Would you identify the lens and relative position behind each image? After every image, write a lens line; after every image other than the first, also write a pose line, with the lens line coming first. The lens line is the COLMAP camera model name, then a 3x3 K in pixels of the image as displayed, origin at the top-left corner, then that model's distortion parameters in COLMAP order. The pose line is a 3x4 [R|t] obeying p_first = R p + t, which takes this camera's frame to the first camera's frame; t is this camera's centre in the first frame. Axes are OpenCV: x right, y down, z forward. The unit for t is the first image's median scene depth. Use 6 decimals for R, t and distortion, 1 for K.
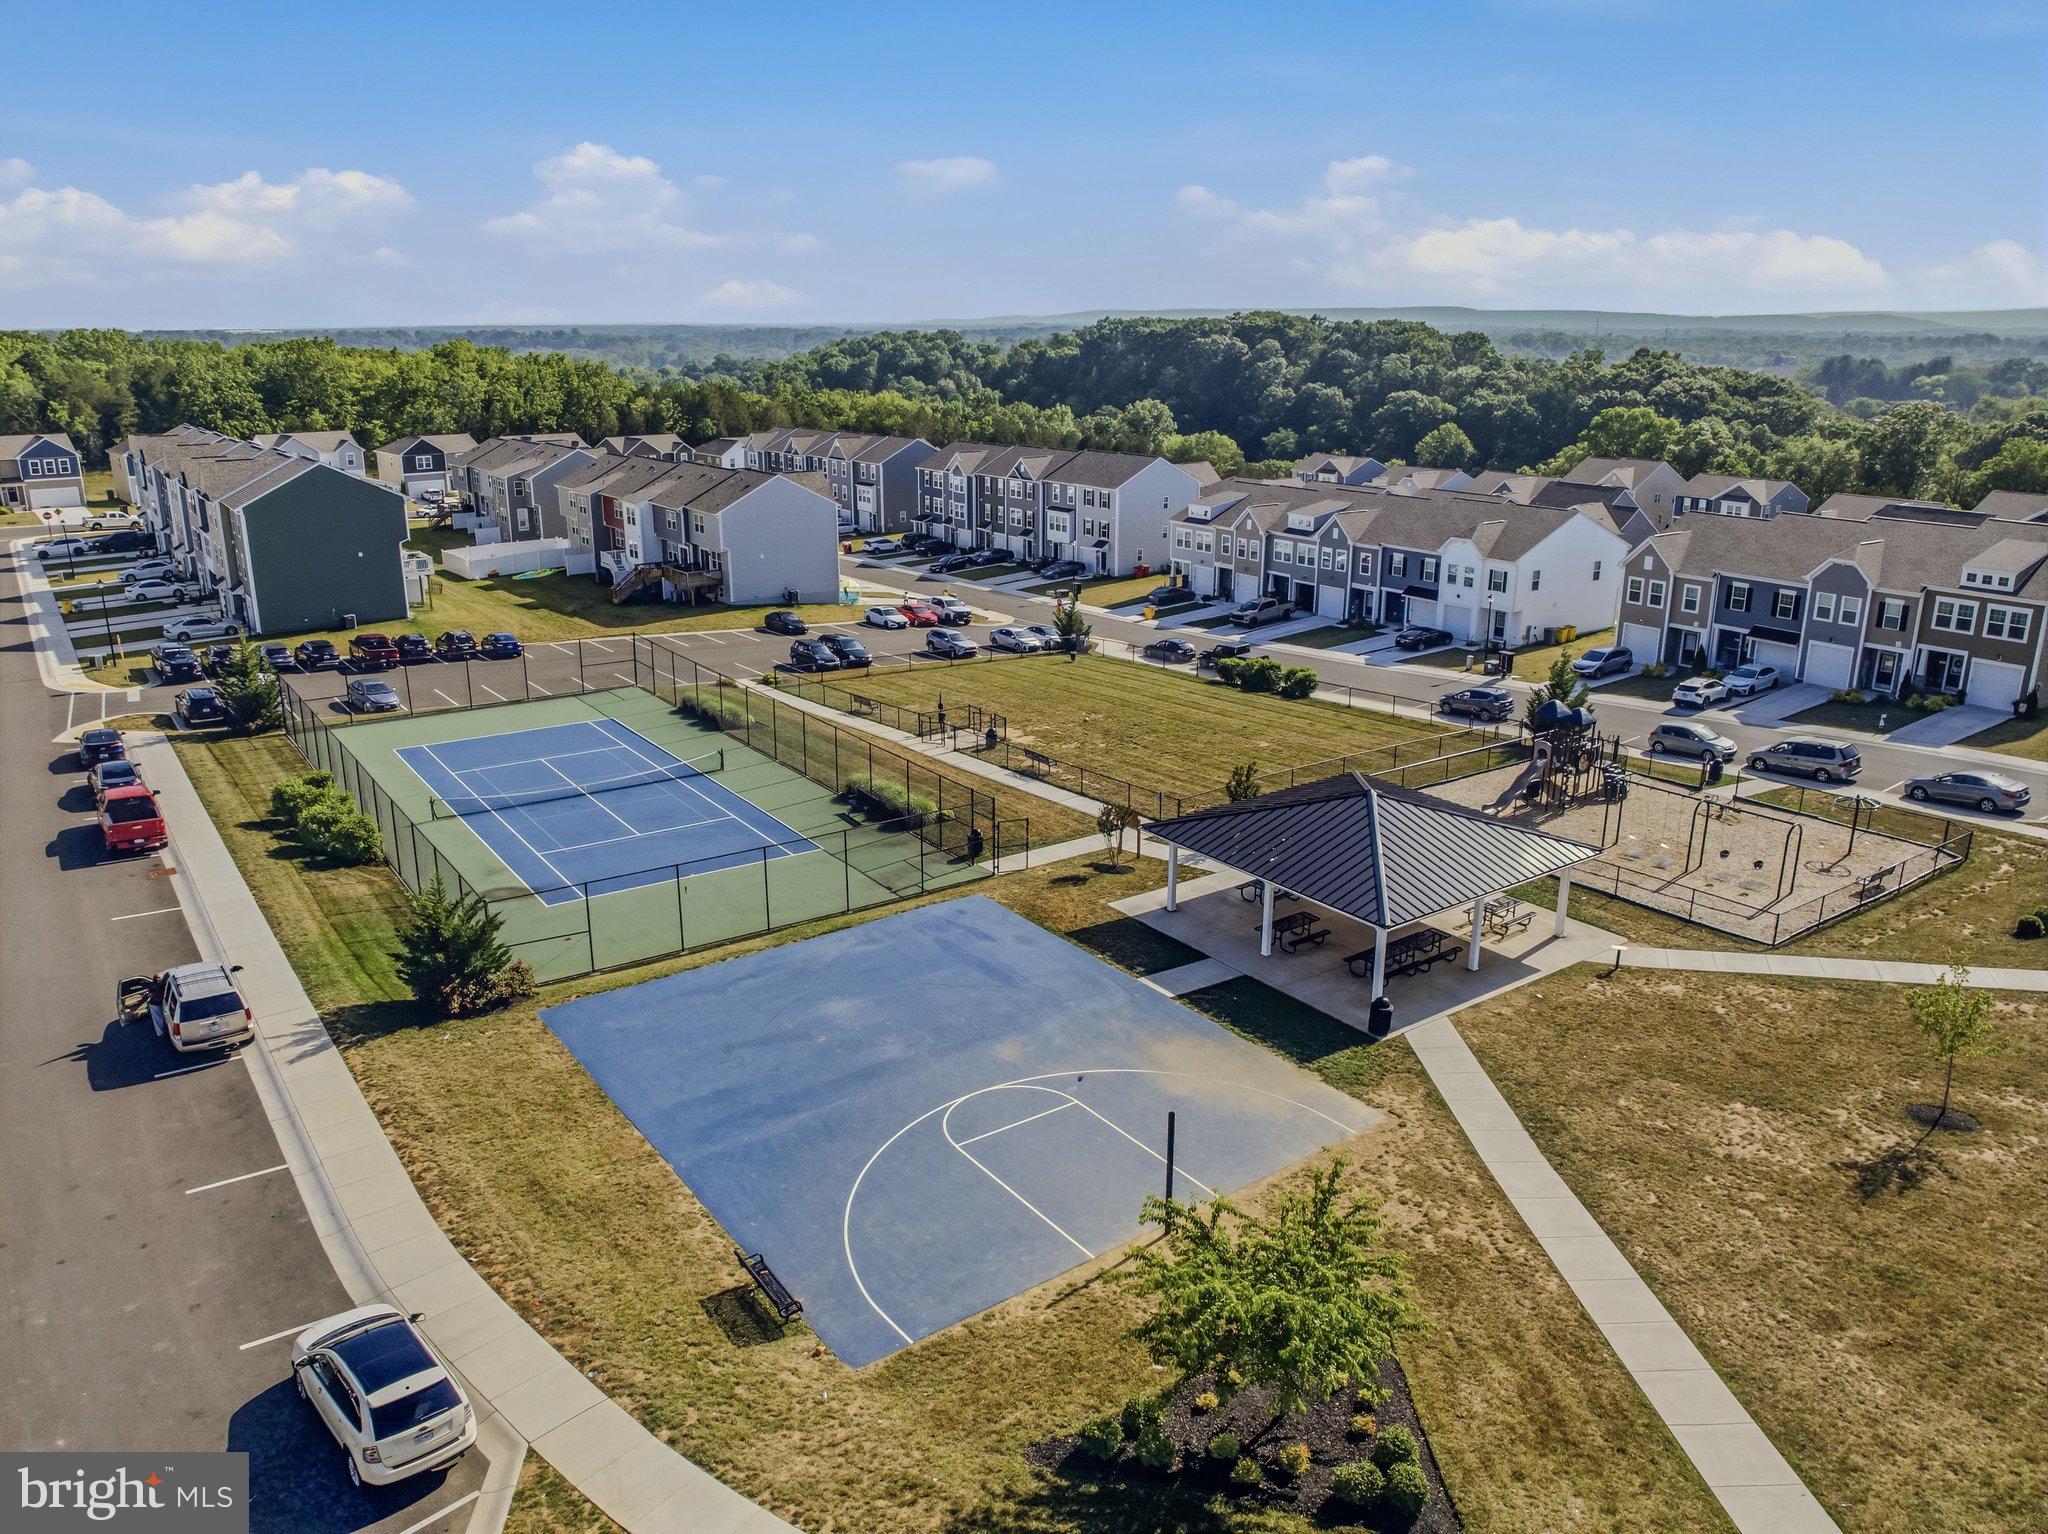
lens RADIAL K [[1440.4, 0, 1035.8], [0, 1440.4, 764.7], [0, 0, 1]] dist [-0.037969, -0.000834]
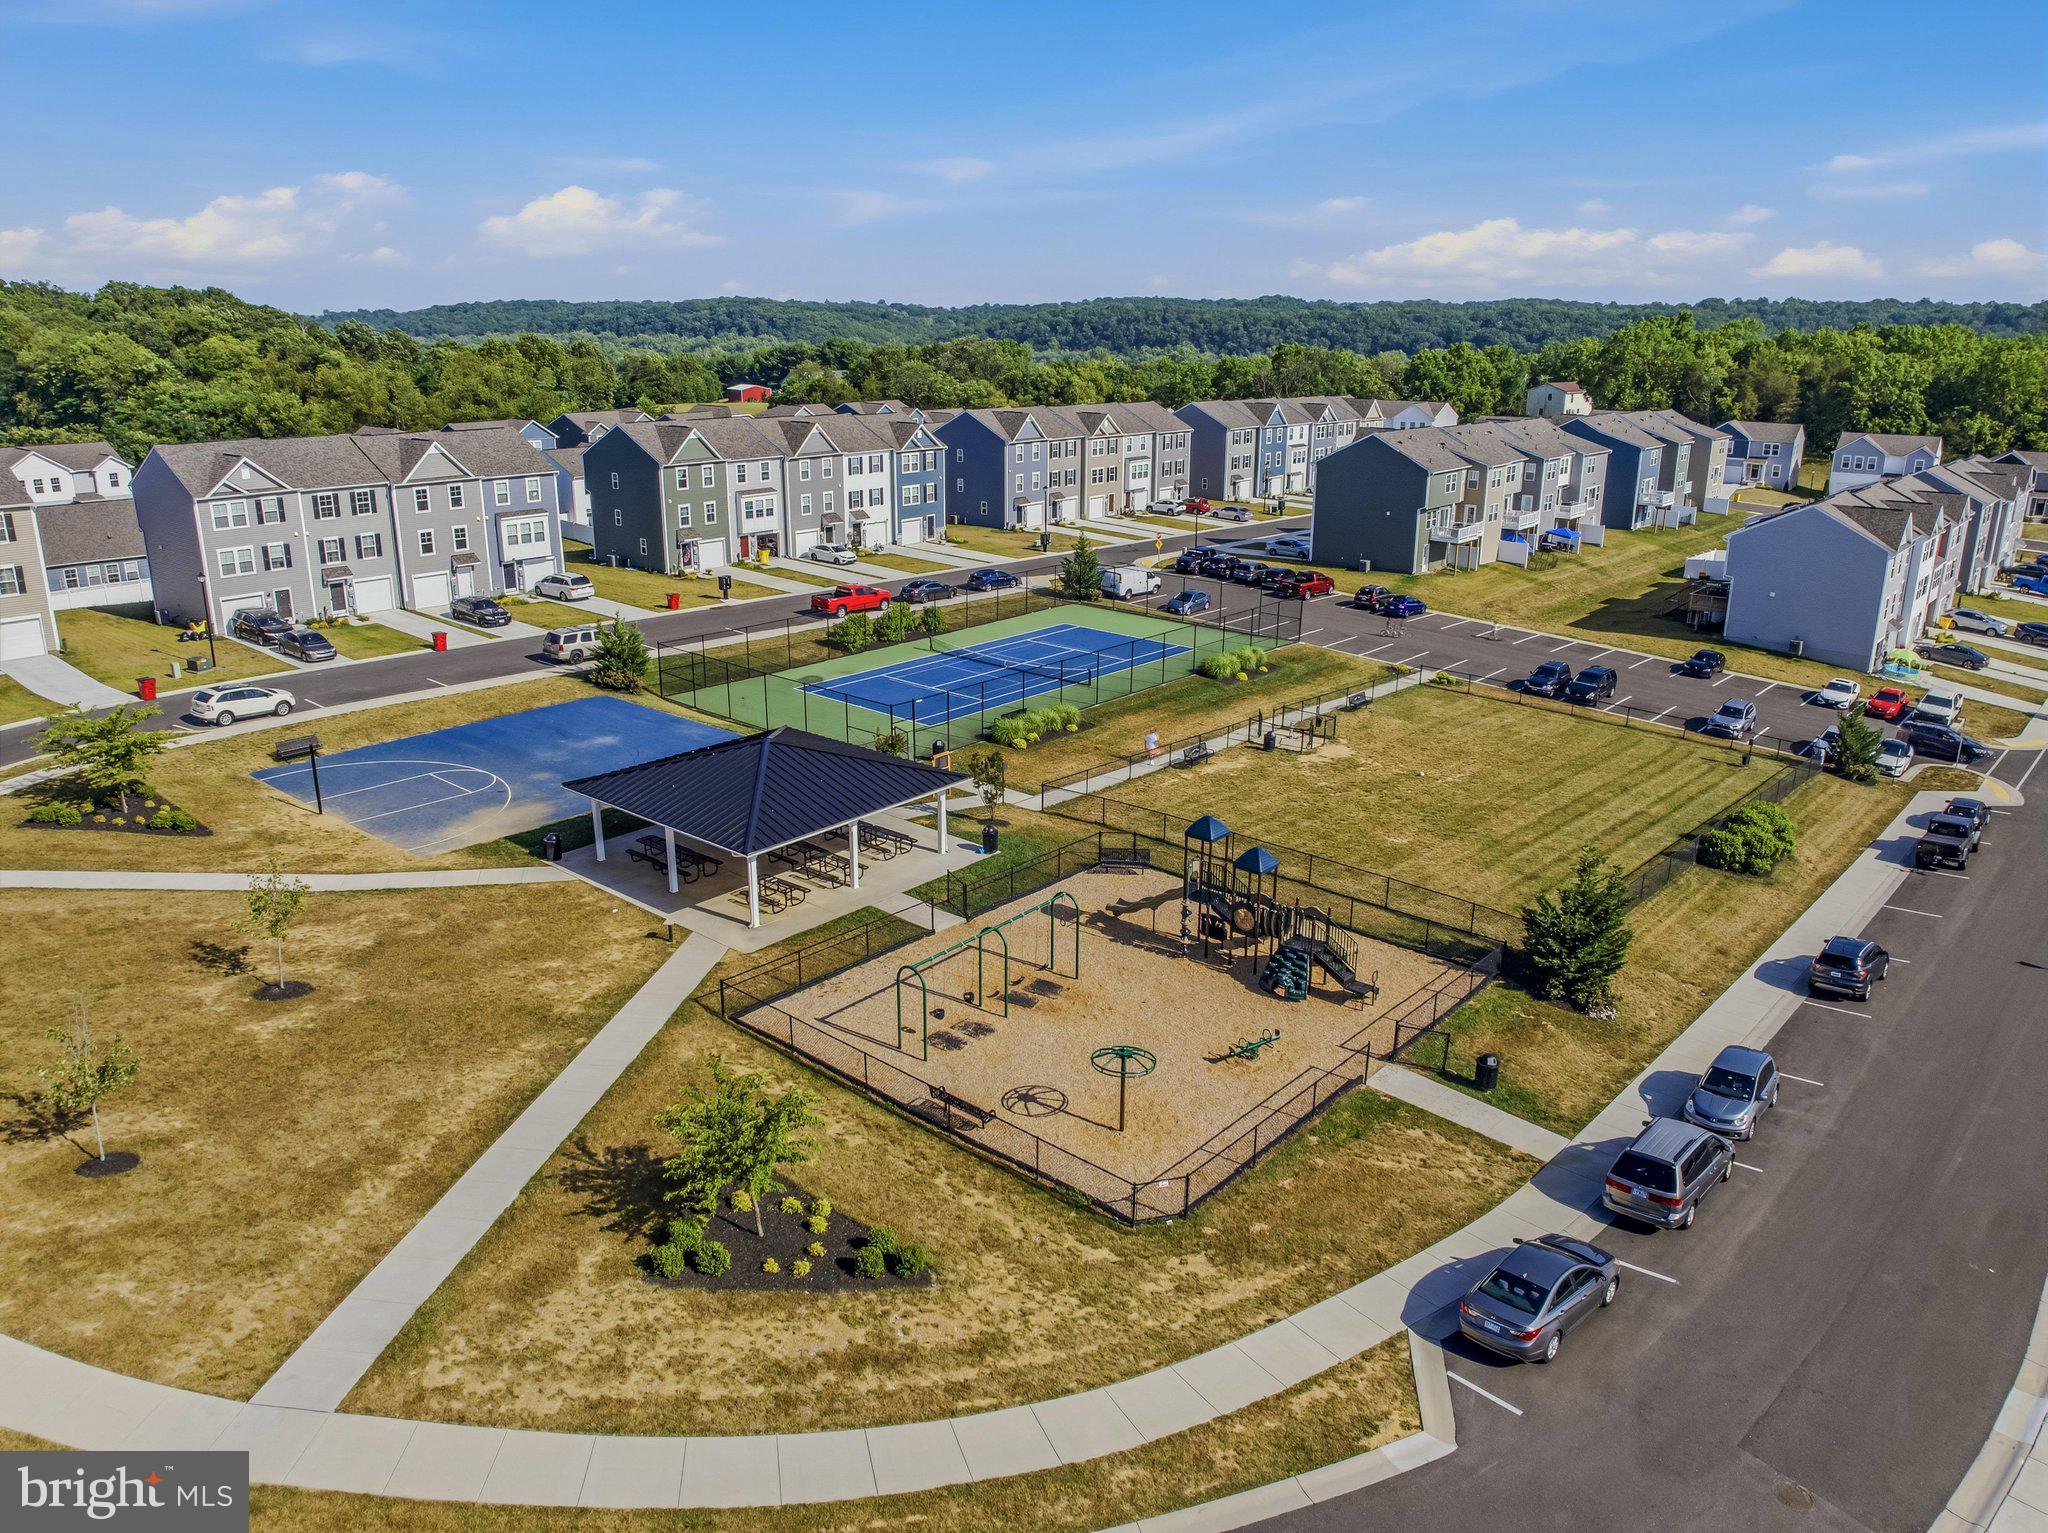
lens RADIAL K [[1440.4, 0, 1034.6], [0, 1440.4, 752.2], [0, 0, 1]] dist [-0.037969, -0.000834]
pose [[0.230978, 0.281842, -0.931243, 1.445438], [-0.286411, 0.934412, 0.211762, -0.294448], [0.929848, 0.217806, 0.296551, 0.929539]]
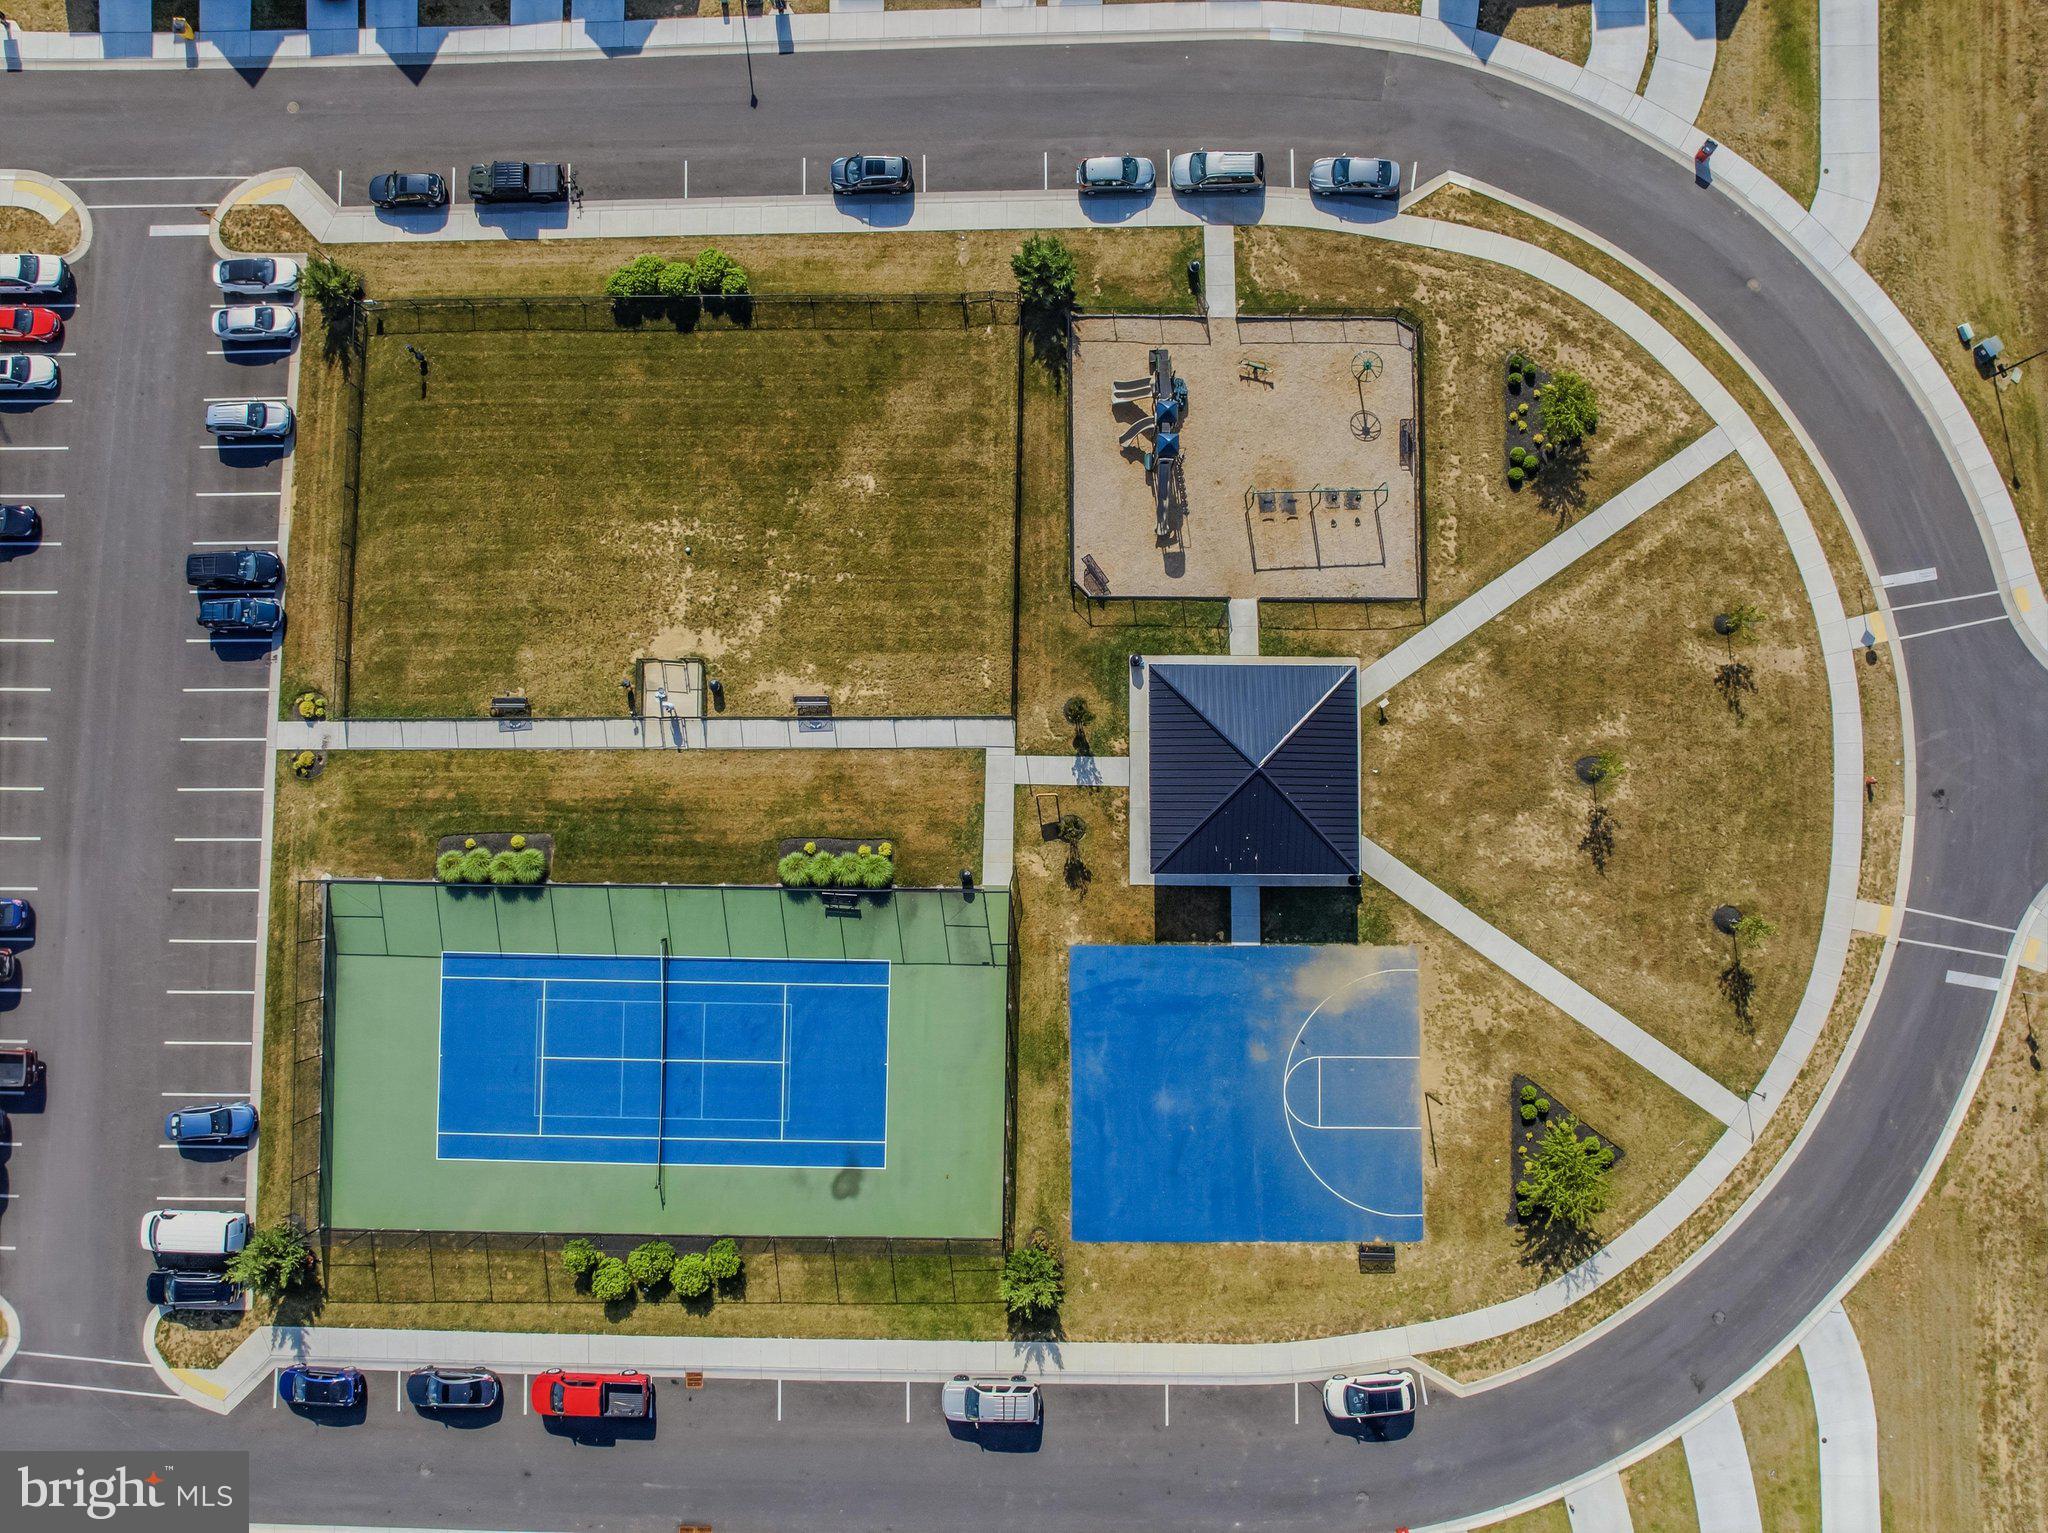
lens RADIAL K [[1440.4, 0, 1031.4], [0, 1440.4, 761.6], [0, 0, 1]] dist [-0.037969, -0.000834]
pose [[0.593888, -0.803966, 0.030595, 0.052207], [0.229284, 0.205577, 0.951403, -1.612696], [-0.771185, -0.558012, 0.306426, 0.778016]]
